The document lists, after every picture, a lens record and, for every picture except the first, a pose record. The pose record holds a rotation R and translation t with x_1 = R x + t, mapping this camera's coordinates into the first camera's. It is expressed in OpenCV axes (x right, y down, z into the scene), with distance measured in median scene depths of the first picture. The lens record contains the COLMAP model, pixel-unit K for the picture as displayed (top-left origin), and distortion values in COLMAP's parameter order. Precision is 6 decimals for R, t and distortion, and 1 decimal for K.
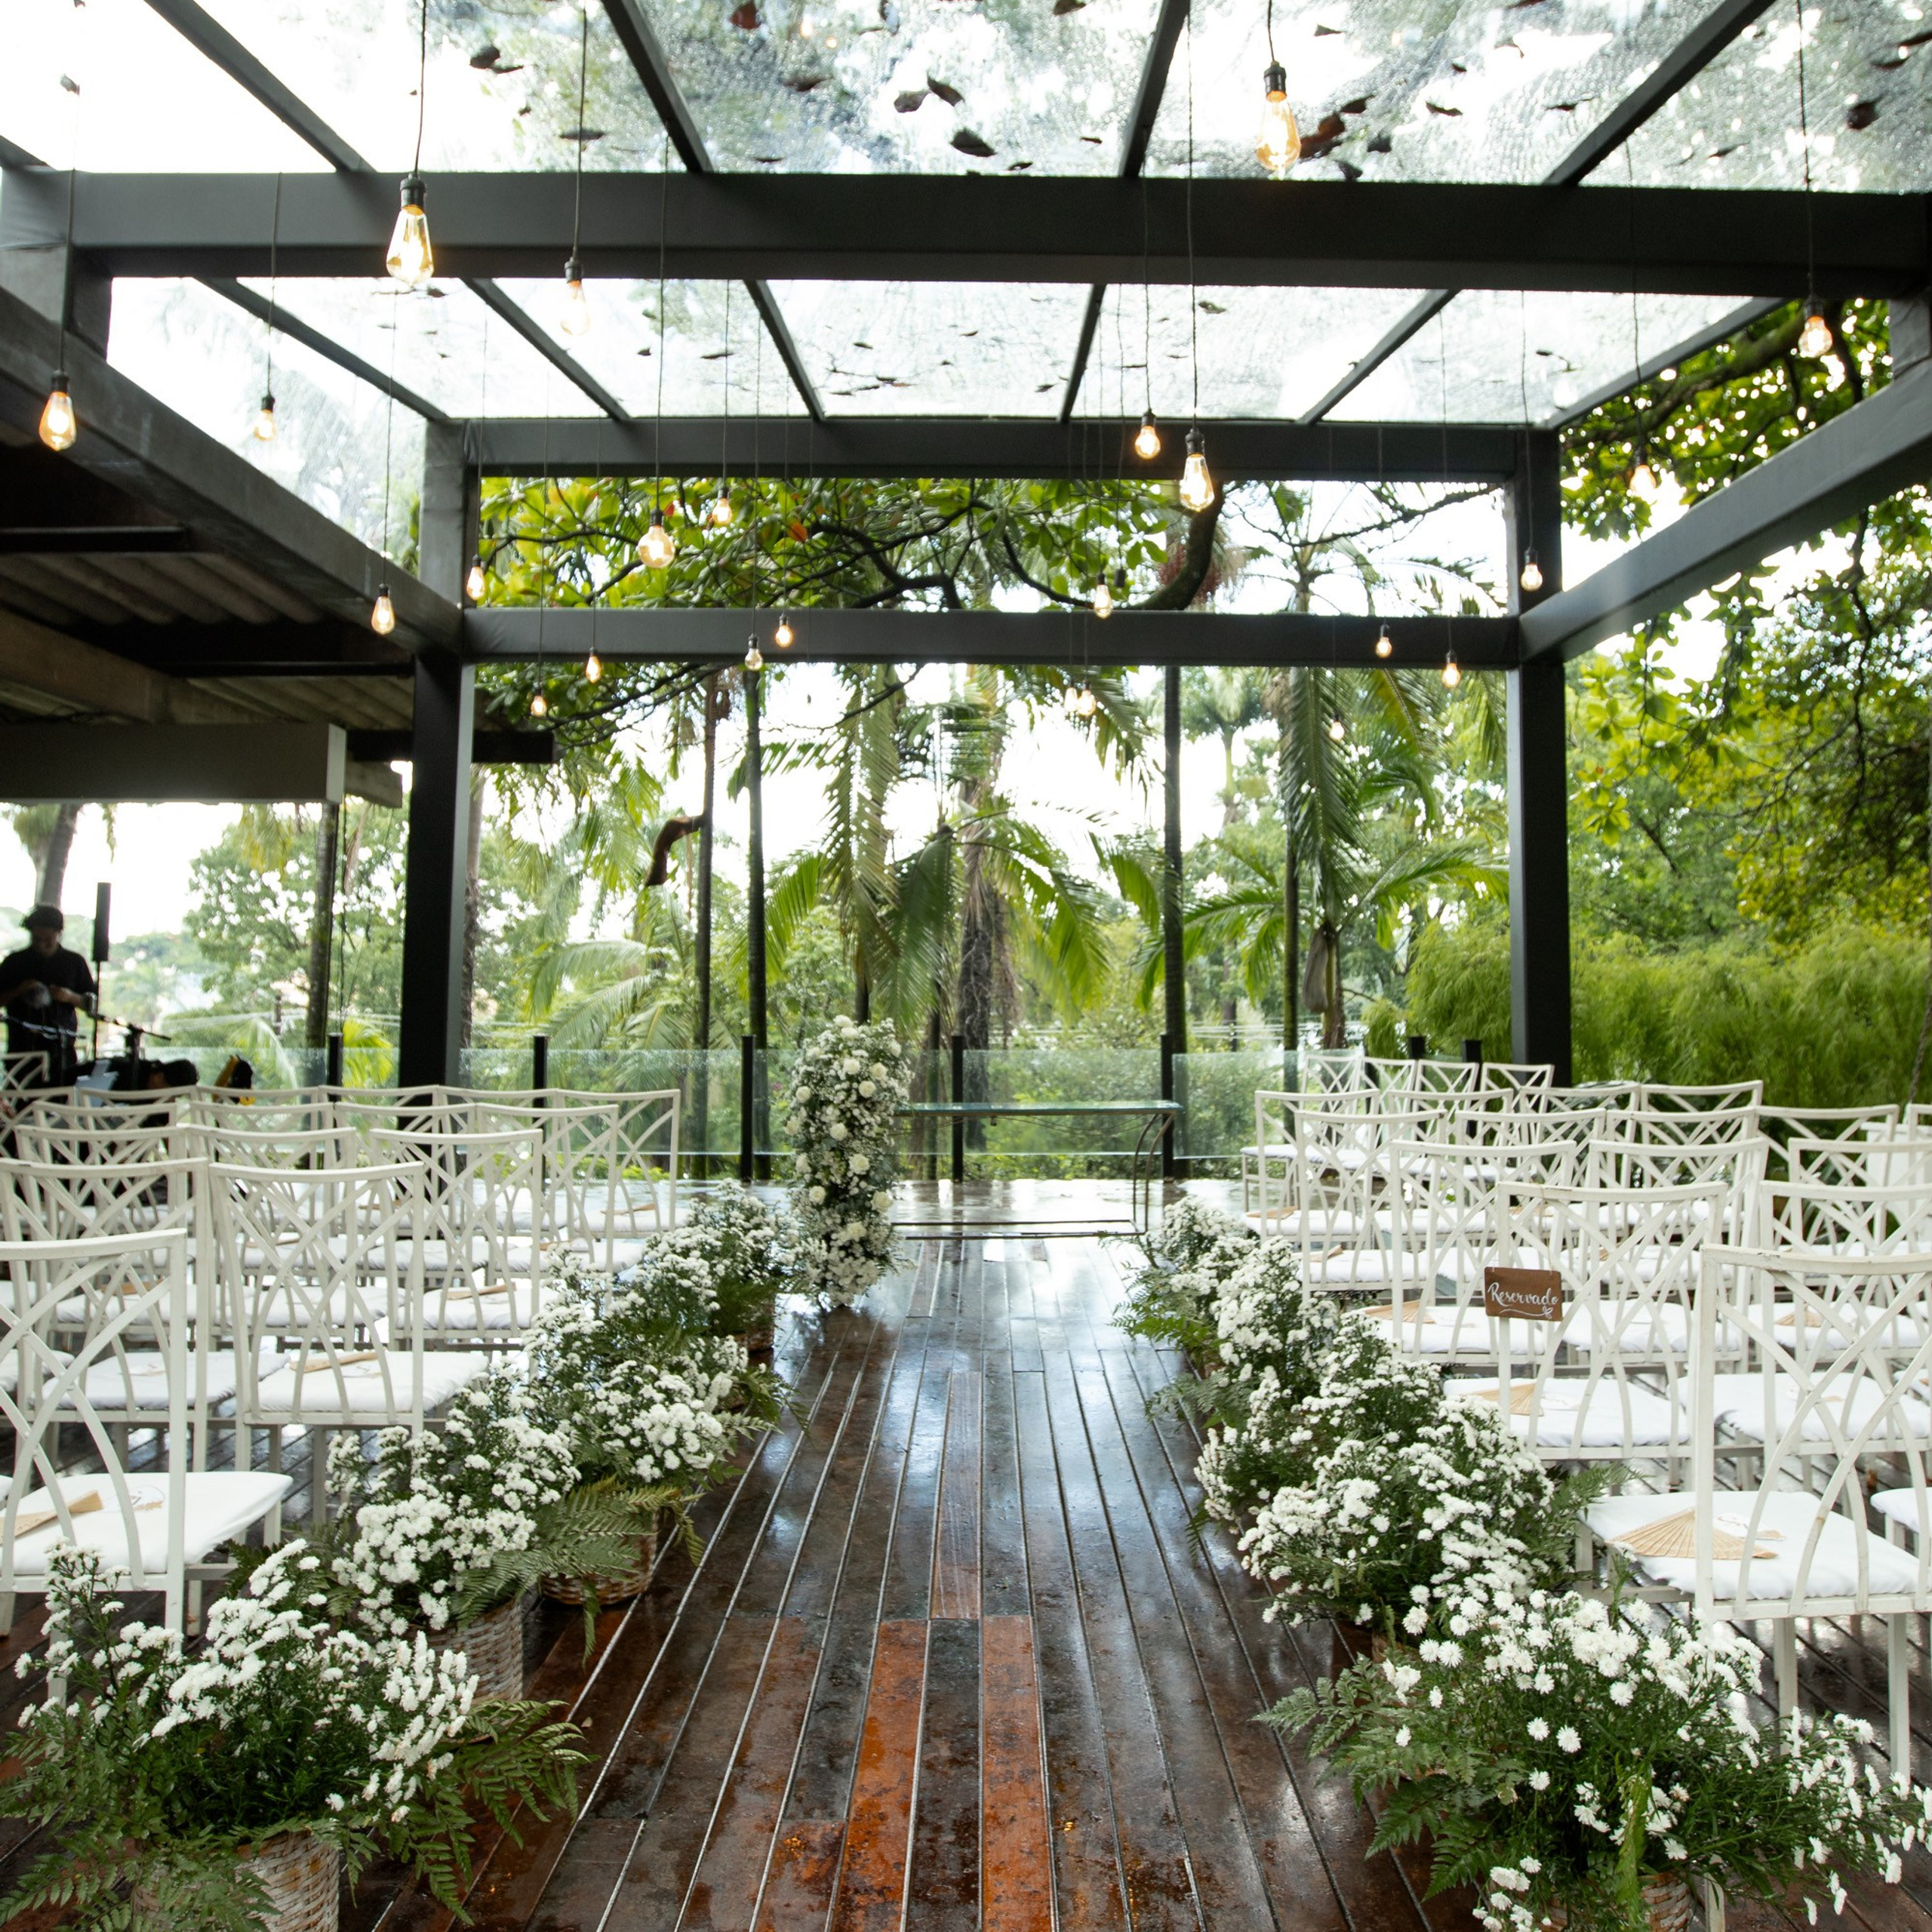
lens RADIAL K [[1366.4, 0, 1043.8], [0, 1366.4, 882.2], [0, 0, 1]] dist [-0.049242, 0.020972]
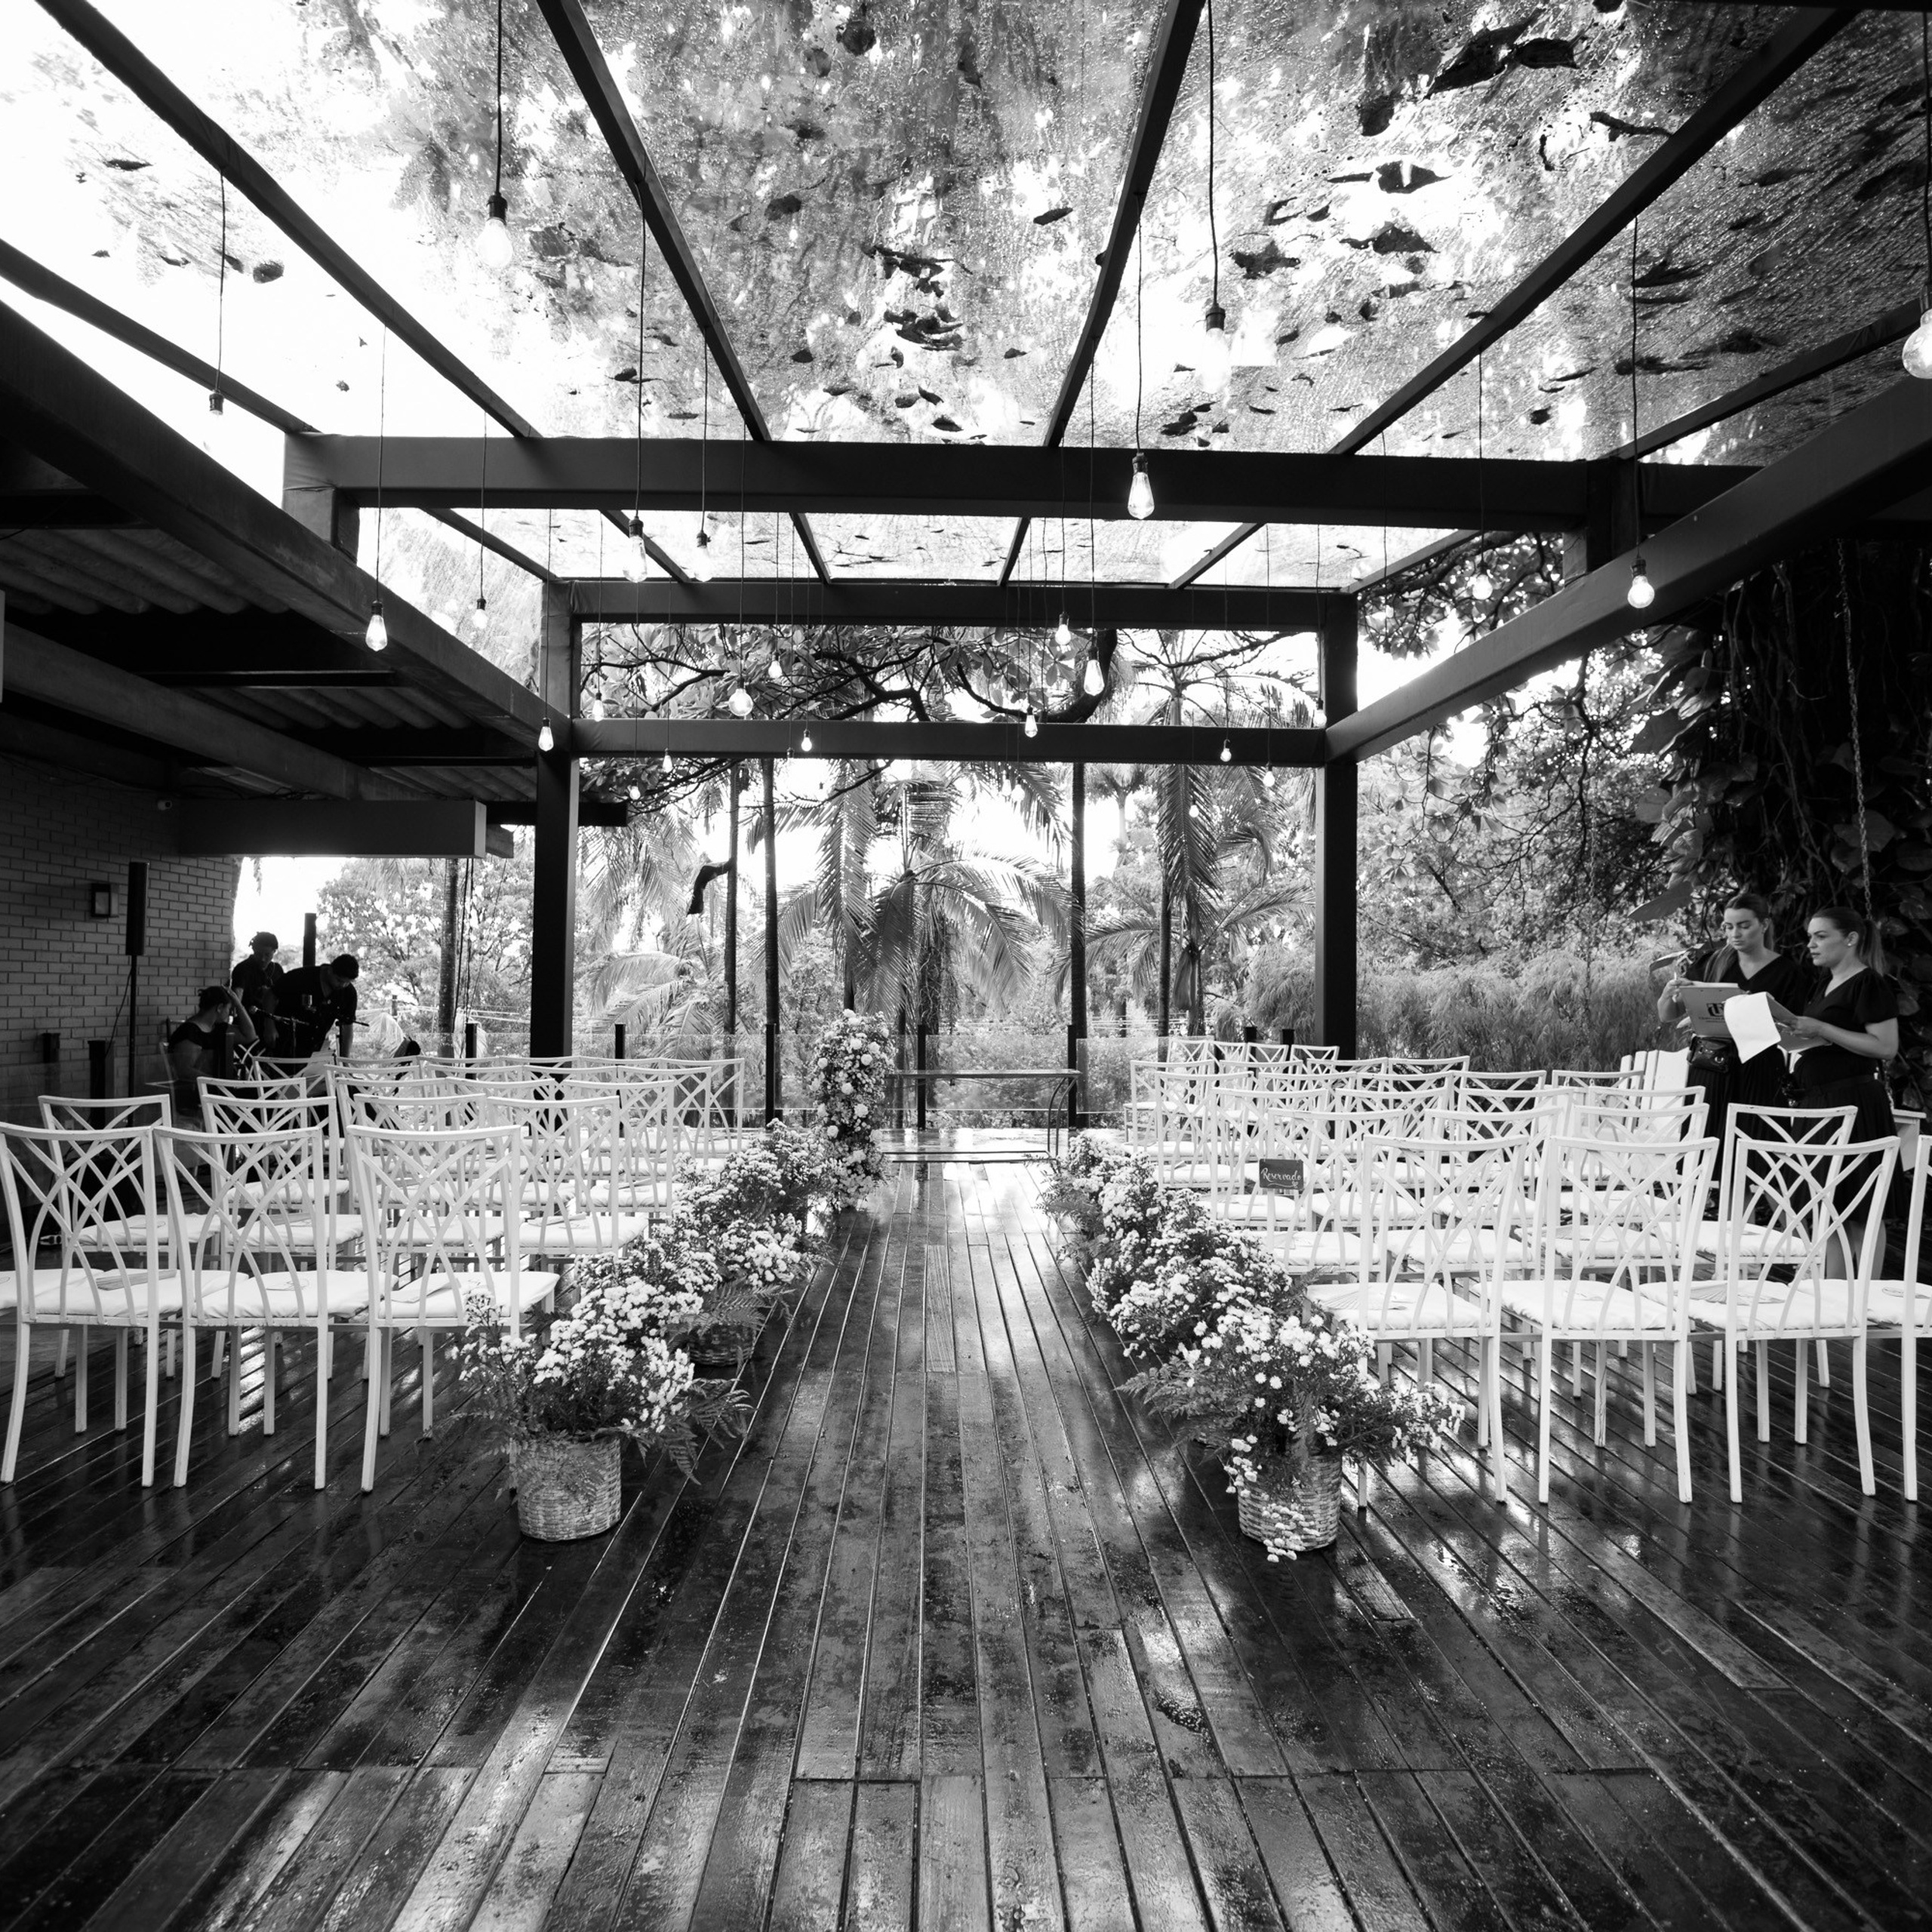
lens RADIAL K [[1366.4, 0, 968.6], [0, 1366.4, 964.7], [0, 0, 1]] dist [-0.049242, 0.020972]
pose [[0.999924, 0.004496, 0.011518, -0.034958], [-0.005165, 0.998259, 0.058754, -0.033701], [-0.011234, -0.058809, 0.998206, -0.422436]]
